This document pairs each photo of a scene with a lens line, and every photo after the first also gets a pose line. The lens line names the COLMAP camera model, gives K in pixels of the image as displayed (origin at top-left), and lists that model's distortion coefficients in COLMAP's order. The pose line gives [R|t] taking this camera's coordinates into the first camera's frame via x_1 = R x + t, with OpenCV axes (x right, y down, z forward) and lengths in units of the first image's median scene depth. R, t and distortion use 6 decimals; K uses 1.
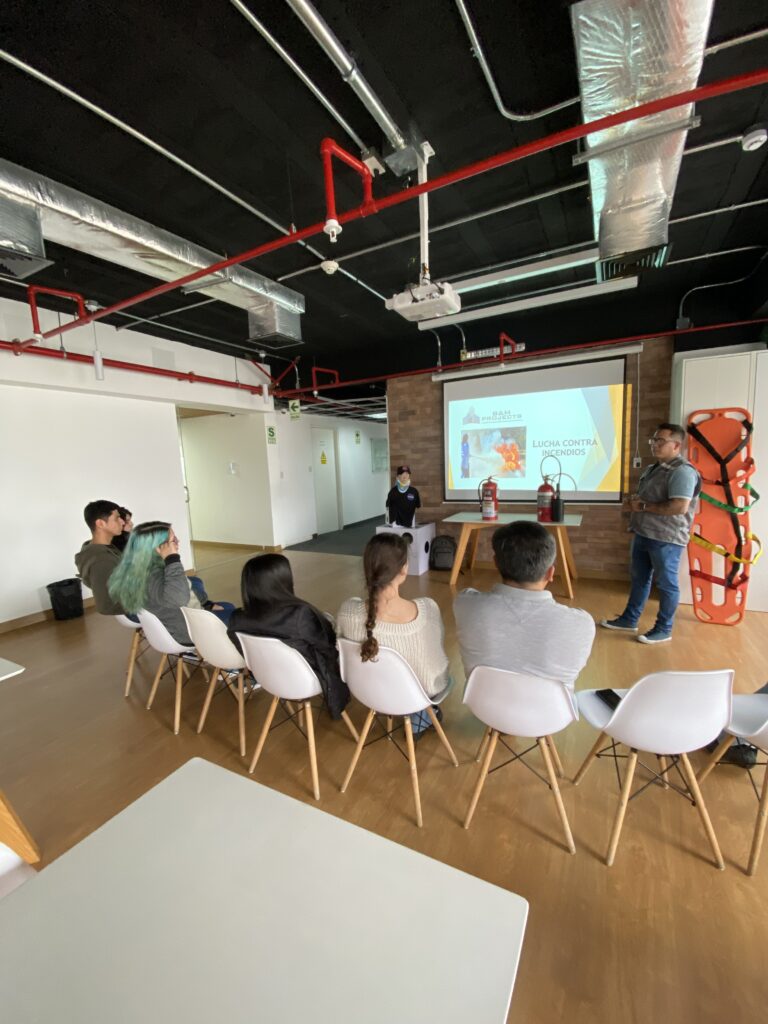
lens RADIAL K [[415.7, 0, 388.3], [0, 415.7, 515.8], [0, 0, 1]] dist [-0.001830, -0.000081]
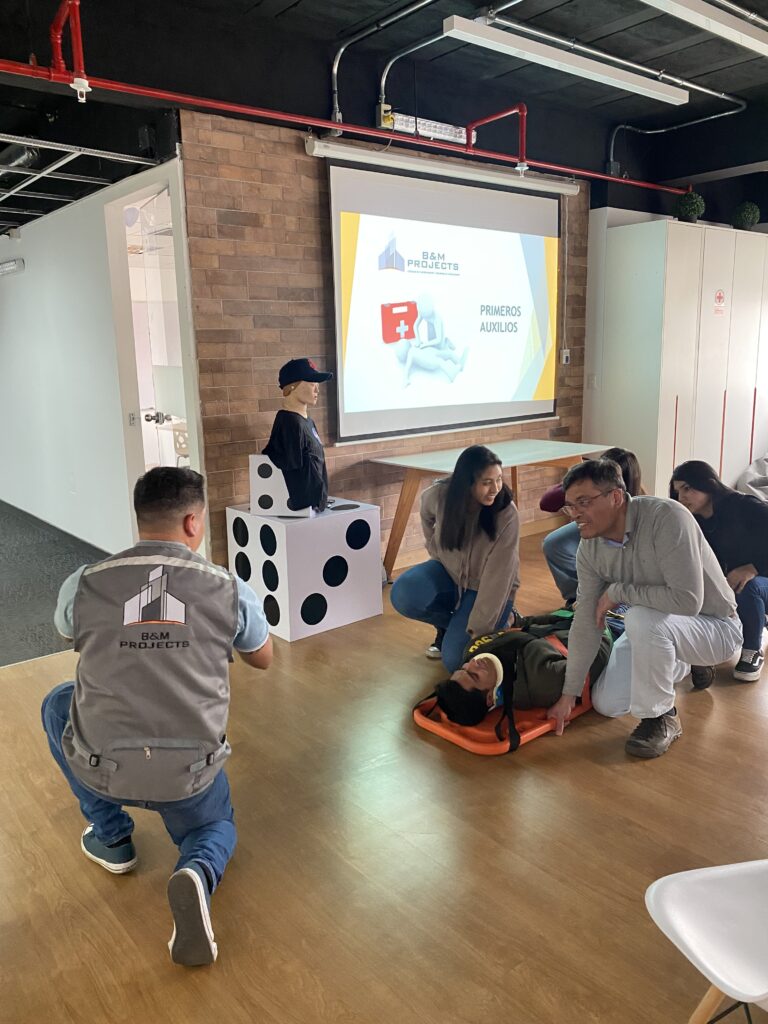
lens RADIAL K [[798.0, 0, 384.7], [0, 798.0, 509.7], [0, 0, 1]] dist [0.014221, 0.002128]
pose [[0.381145, -0.154313, 0.911546, -0.660845], [0.119165, 0.985947, 0.117081, -0.056434], [-0.916803, 0.064000, 0.394177, 0.642524]]
